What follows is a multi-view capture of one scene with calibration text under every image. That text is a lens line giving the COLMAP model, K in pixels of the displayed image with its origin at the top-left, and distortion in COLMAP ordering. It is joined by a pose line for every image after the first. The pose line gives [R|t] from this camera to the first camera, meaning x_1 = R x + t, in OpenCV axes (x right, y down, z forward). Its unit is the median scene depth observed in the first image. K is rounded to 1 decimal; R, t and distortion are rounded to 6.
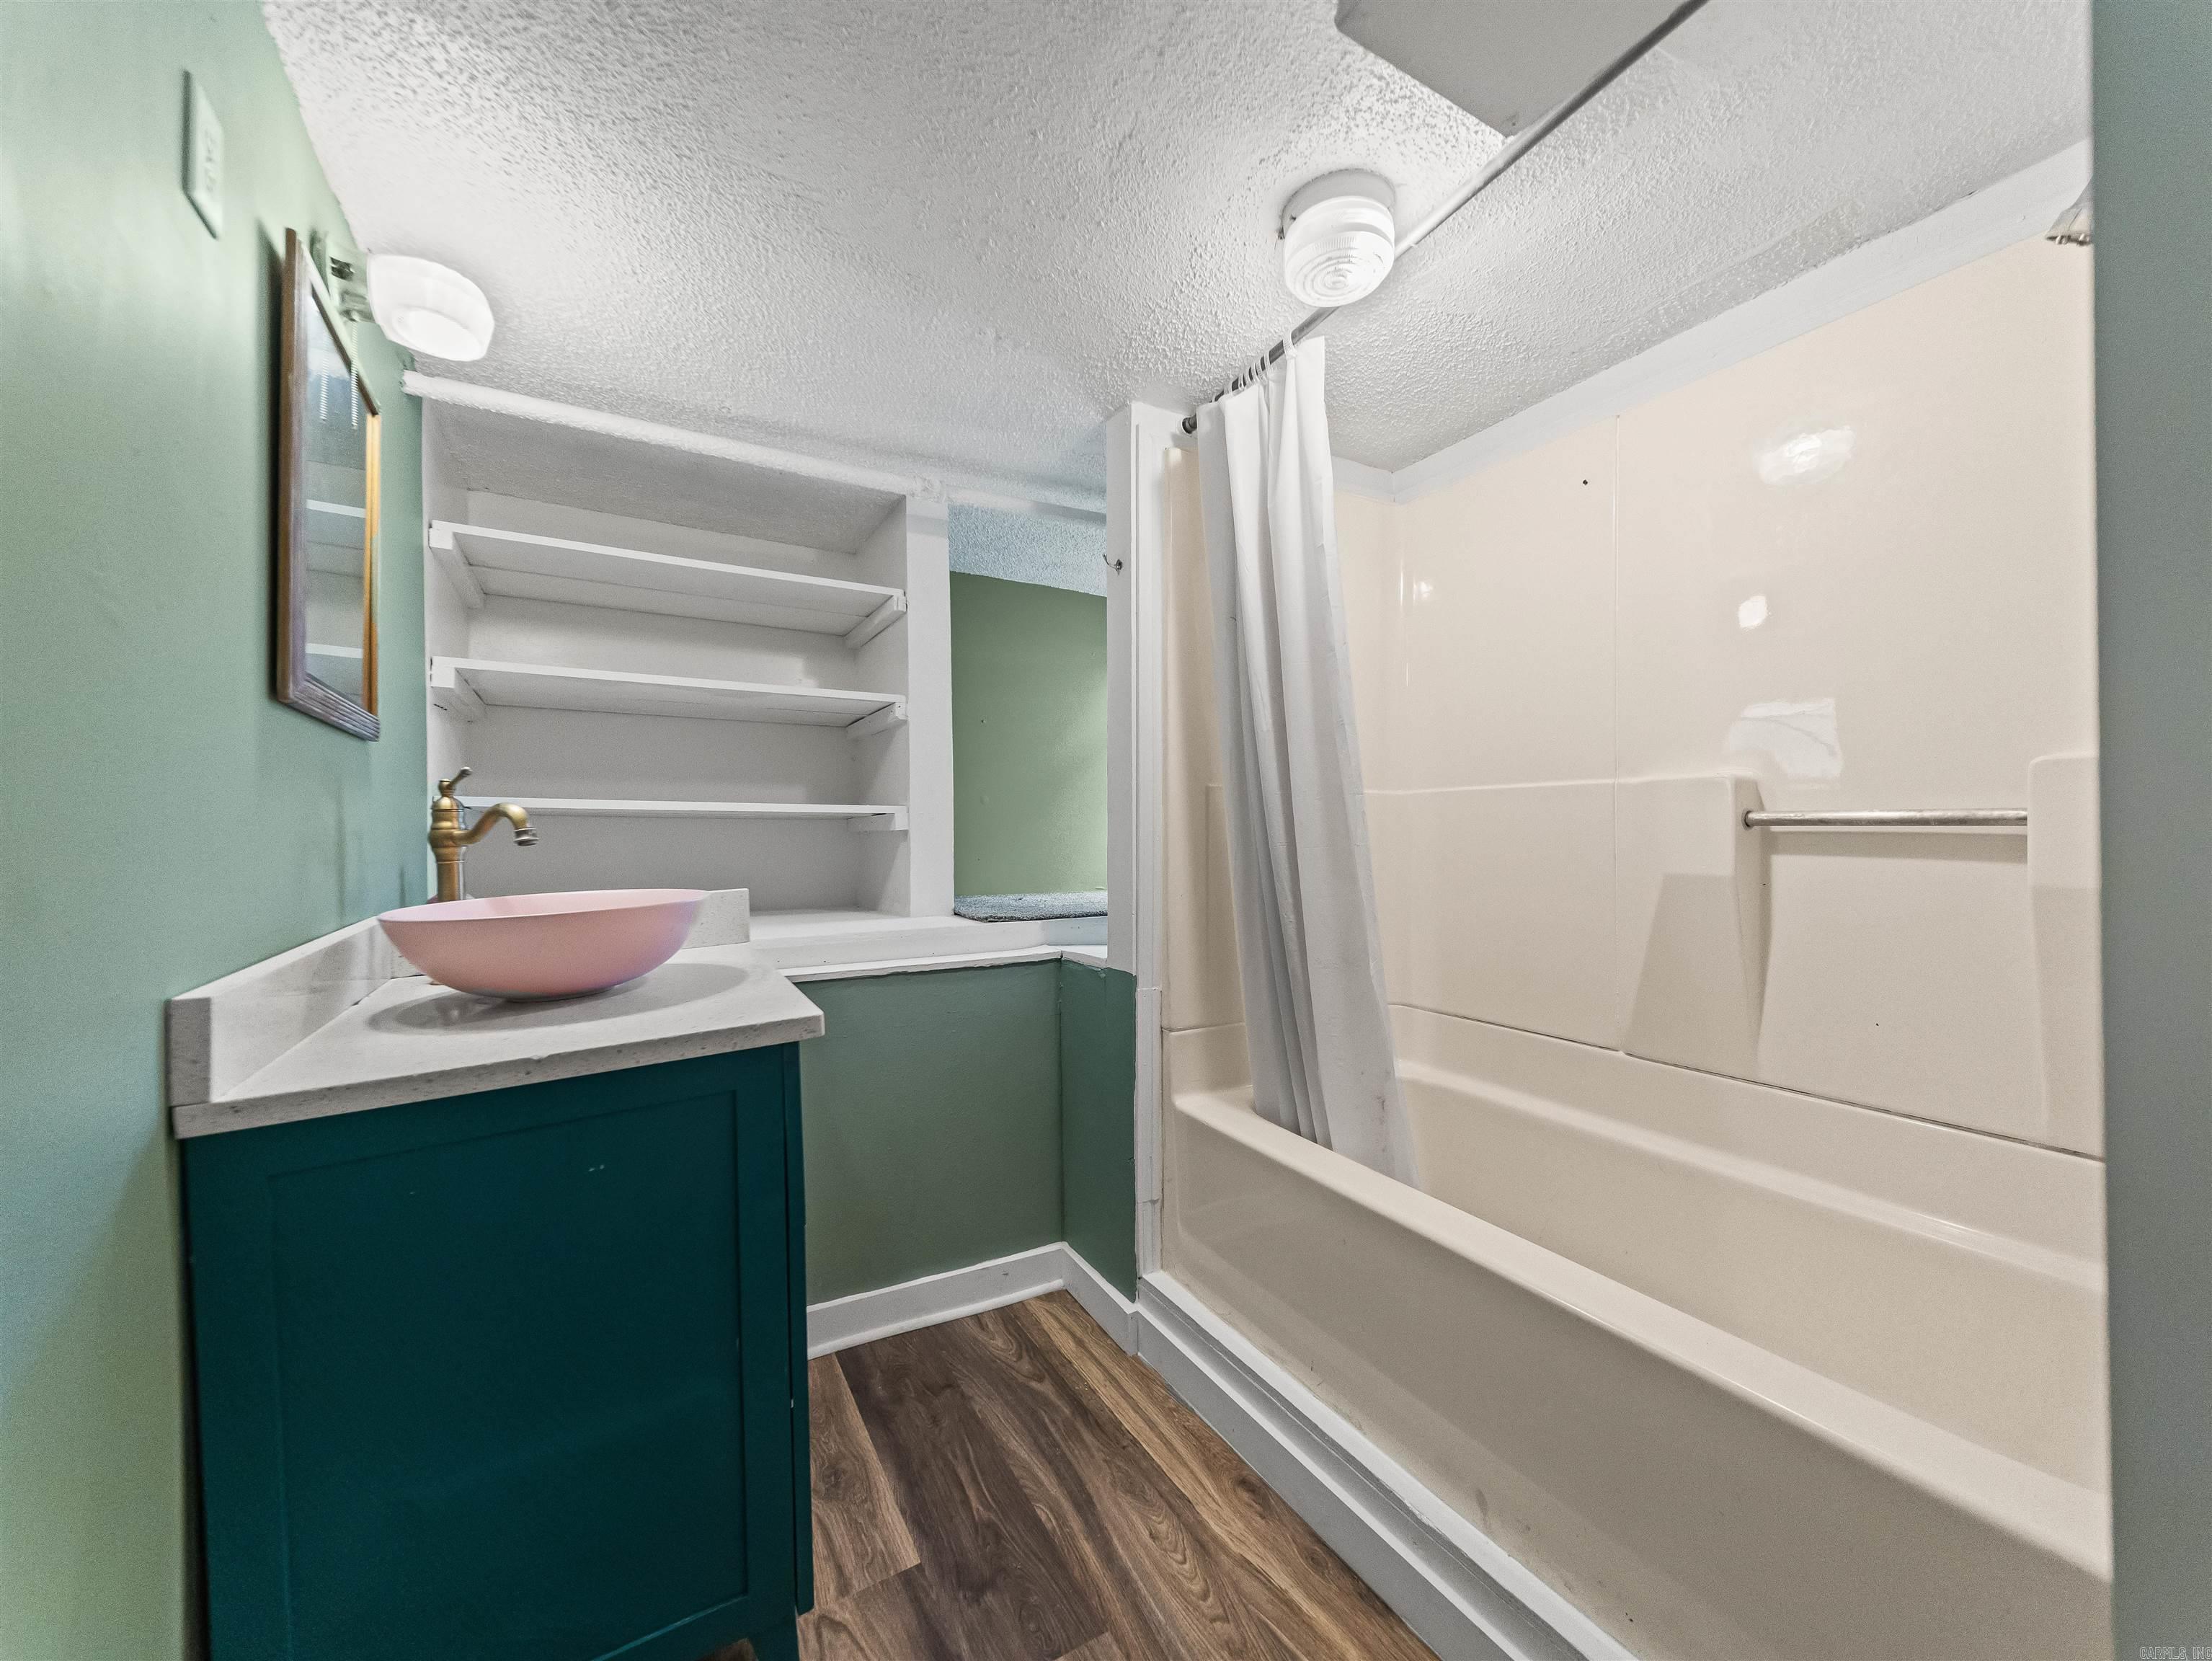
lens RADIAL K [[880.5, 0, 1115.8], [0, 880.5, 822.7], [0, 0, 1]] dist [0.026852, -0.006904]
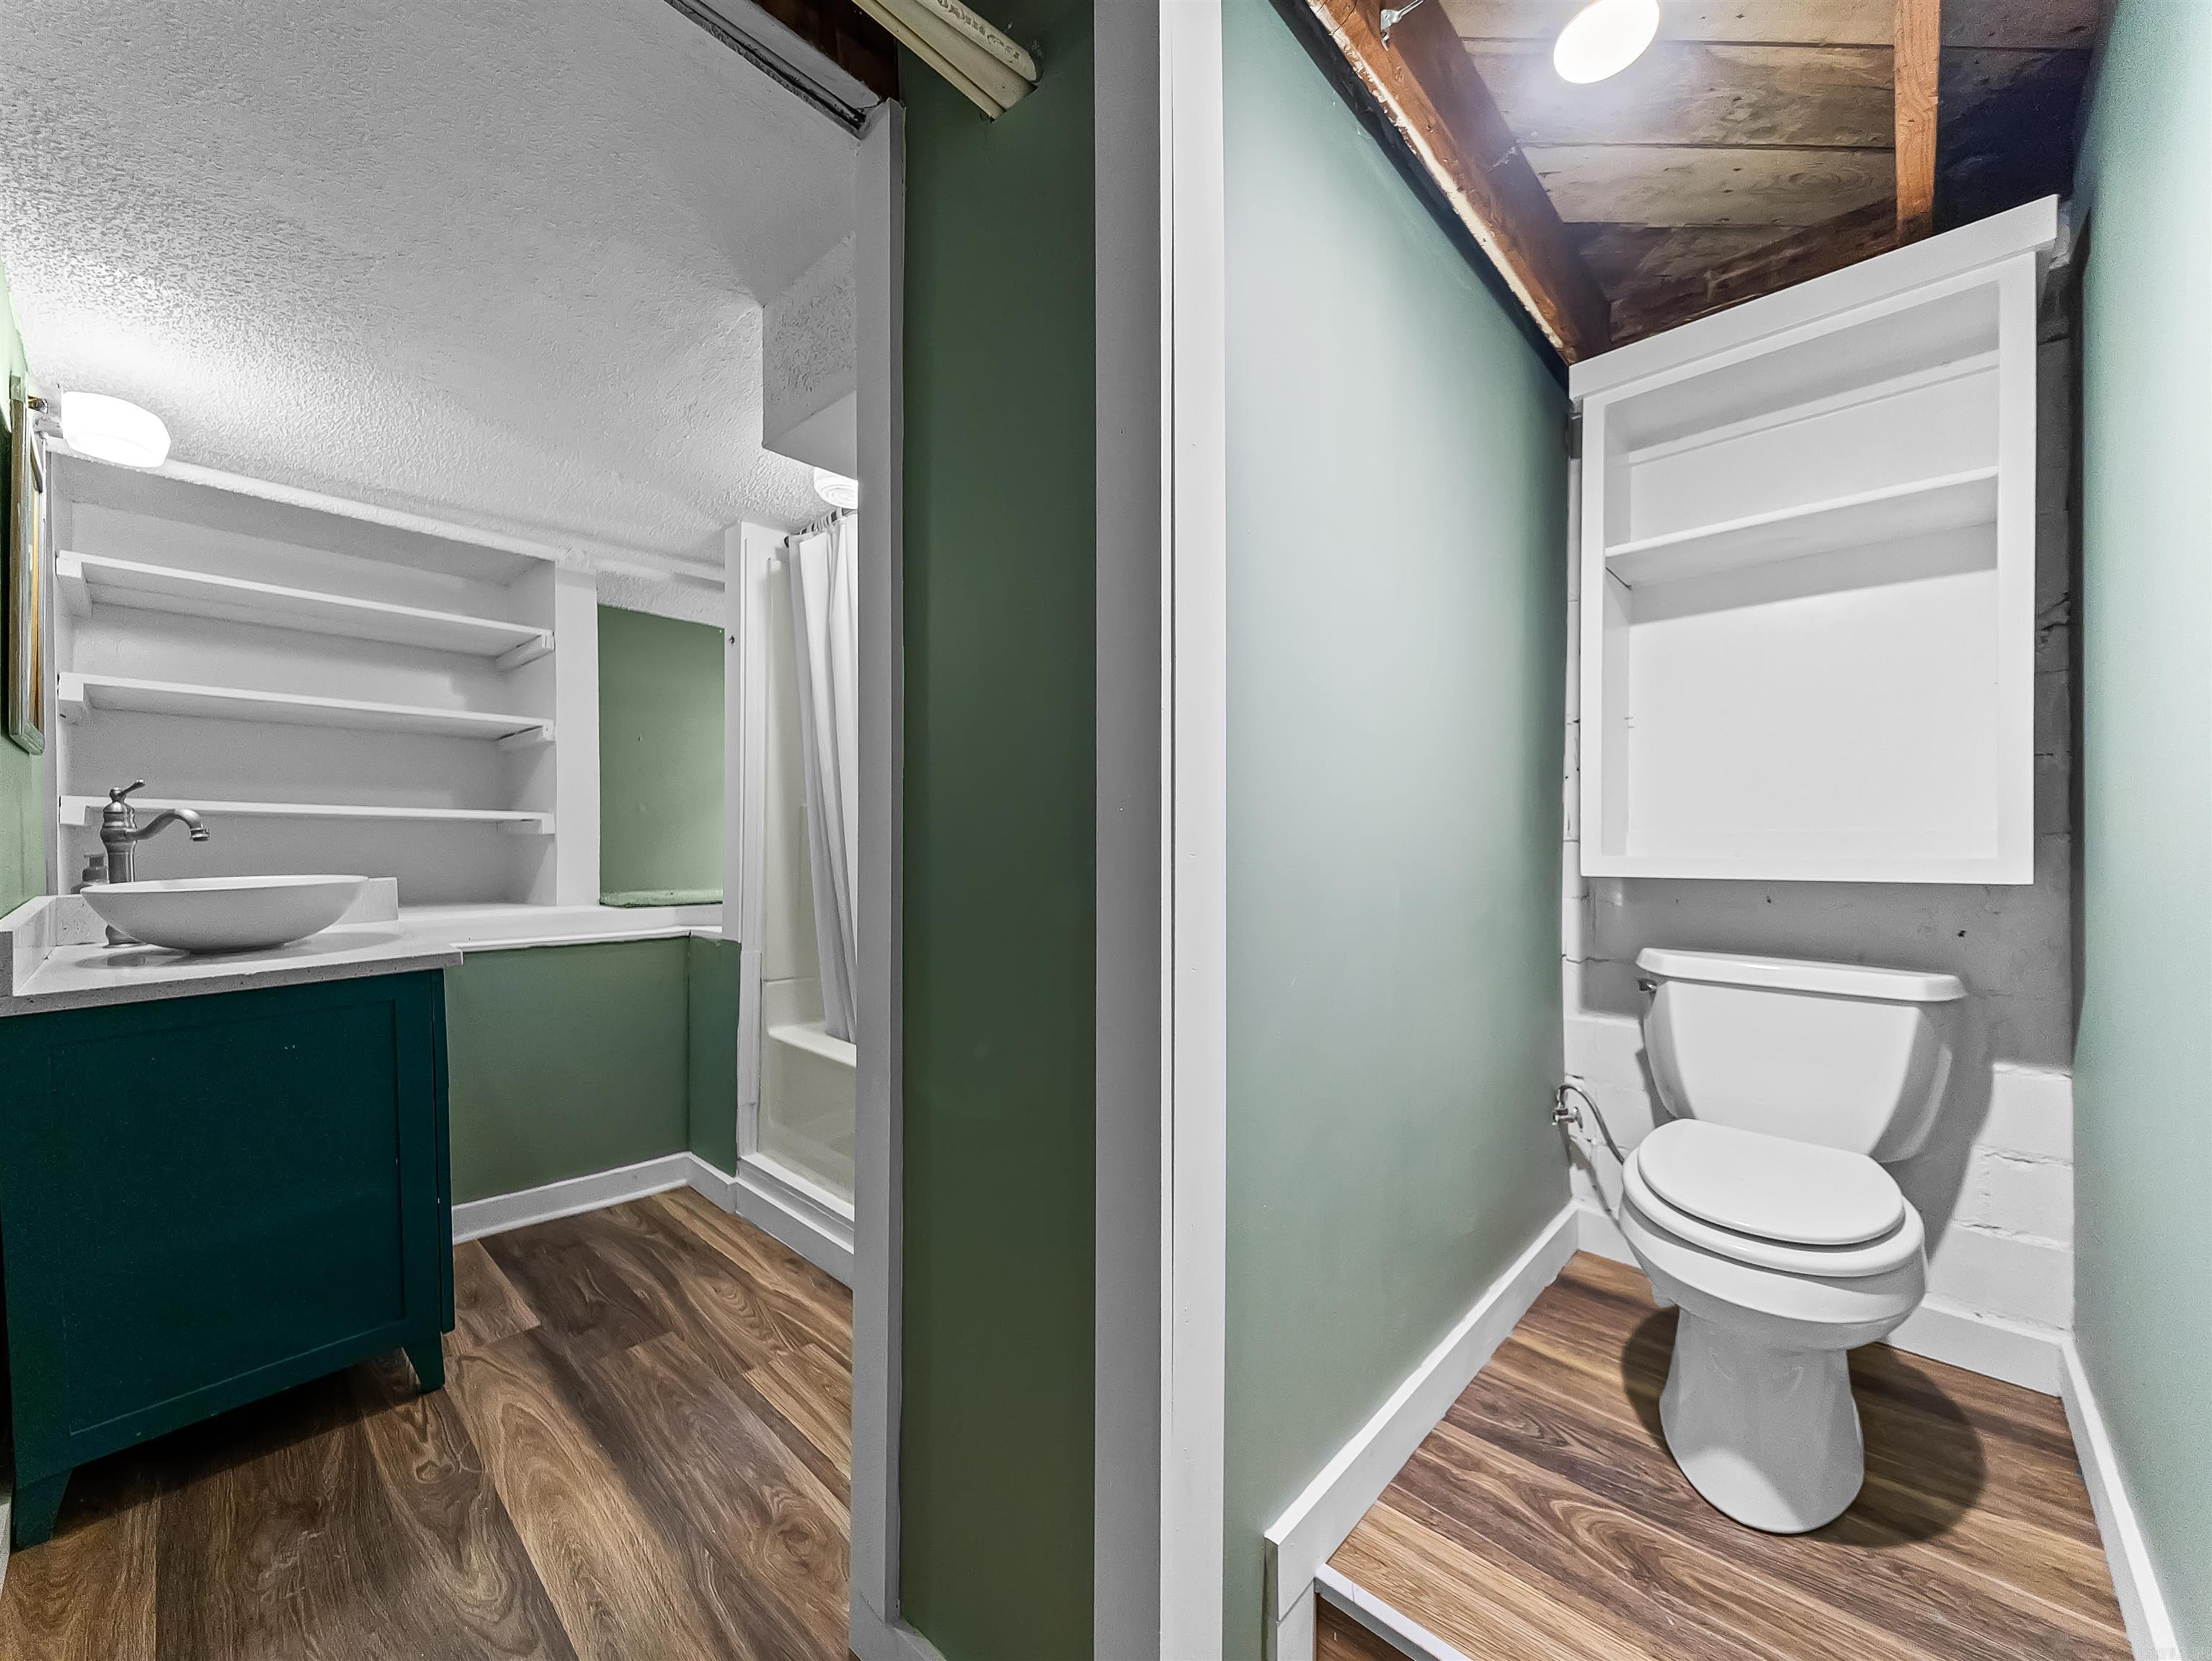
lens RADIAL K [[880.5, 0, 1115.9], [0, 880.5, 845.3], [0, 0, 1]] dist [0.026852, -0.006904]
pose [[0.955424, 0.009577, 0.295083, 0.180425], [-0.014054, 0.999816, 0.013056, -0.003273], [-0.294903, -0.016621, 0.955383, -0.500979]]
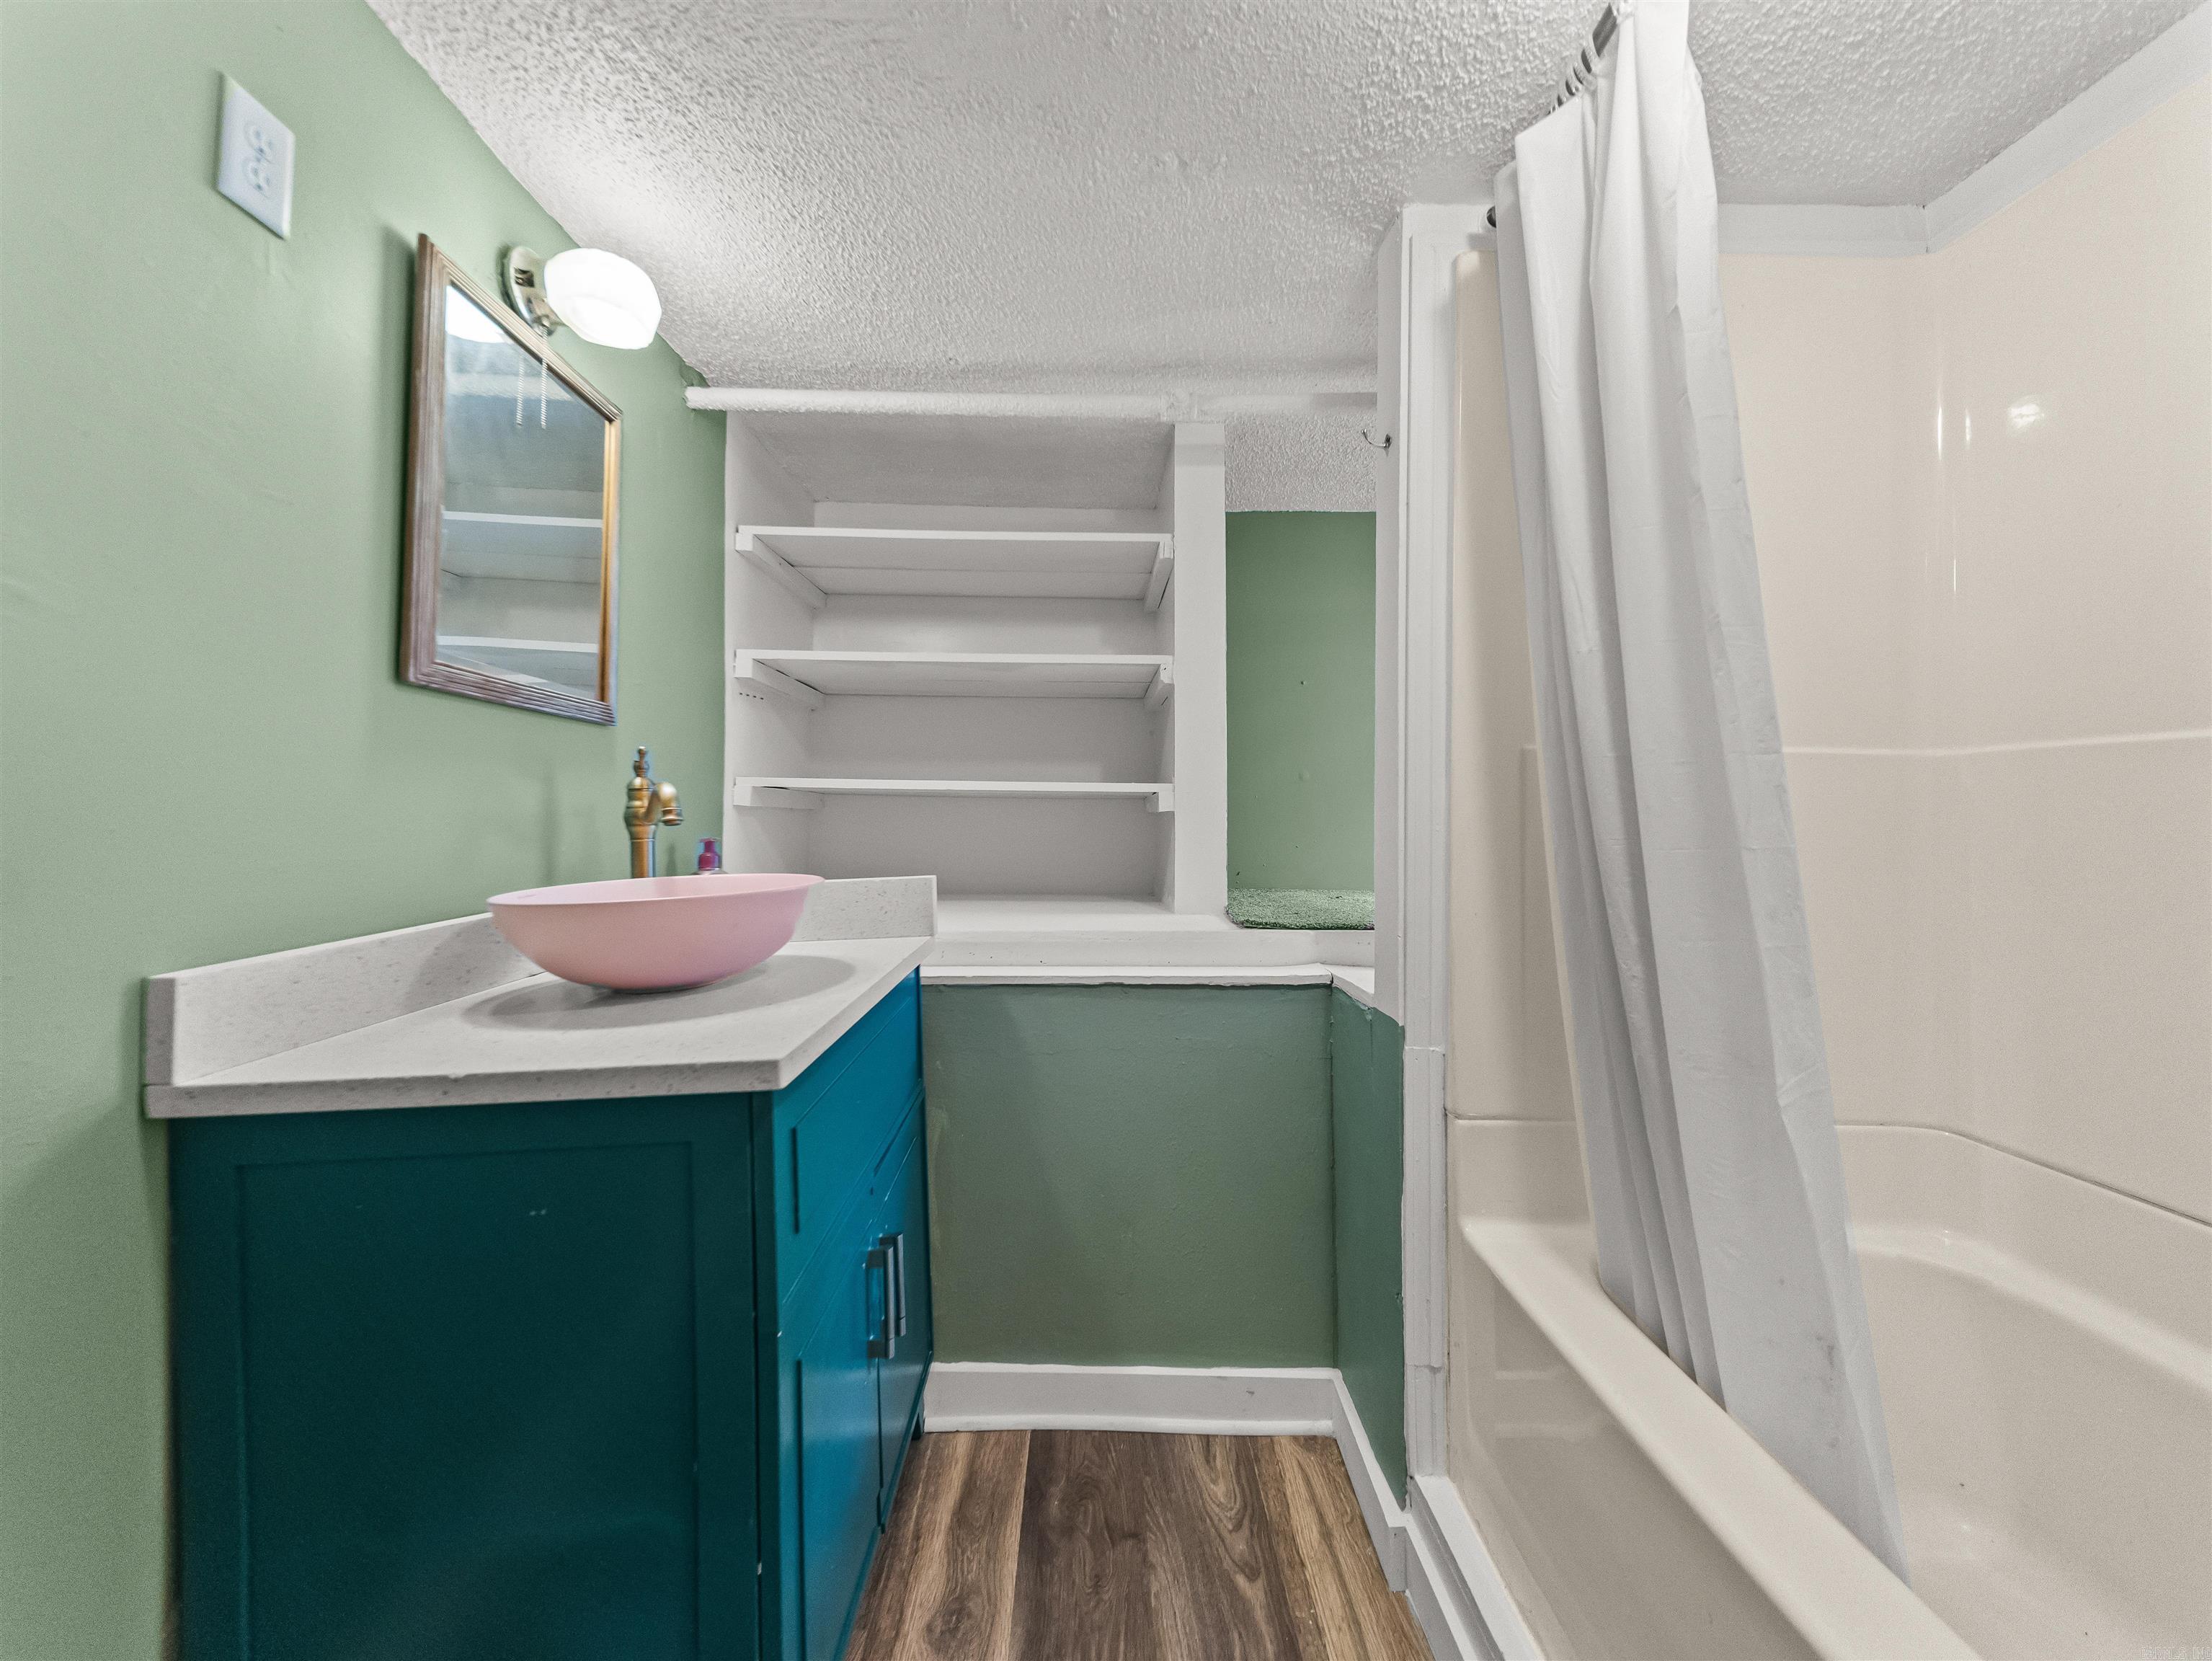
lens RADIAL K [[880.5, 0, 1110.8], [0, 880.5, 786.7], [0, 0, 1]] dist [0.026852, -0.006904]
pose [[0.872490, -0.005435, -0.488602, 0.168321], [-0.003768, 0.999834, -0.017851, -0.000697], [0.488617, 0.017416, 0.872324, 0.290206]]
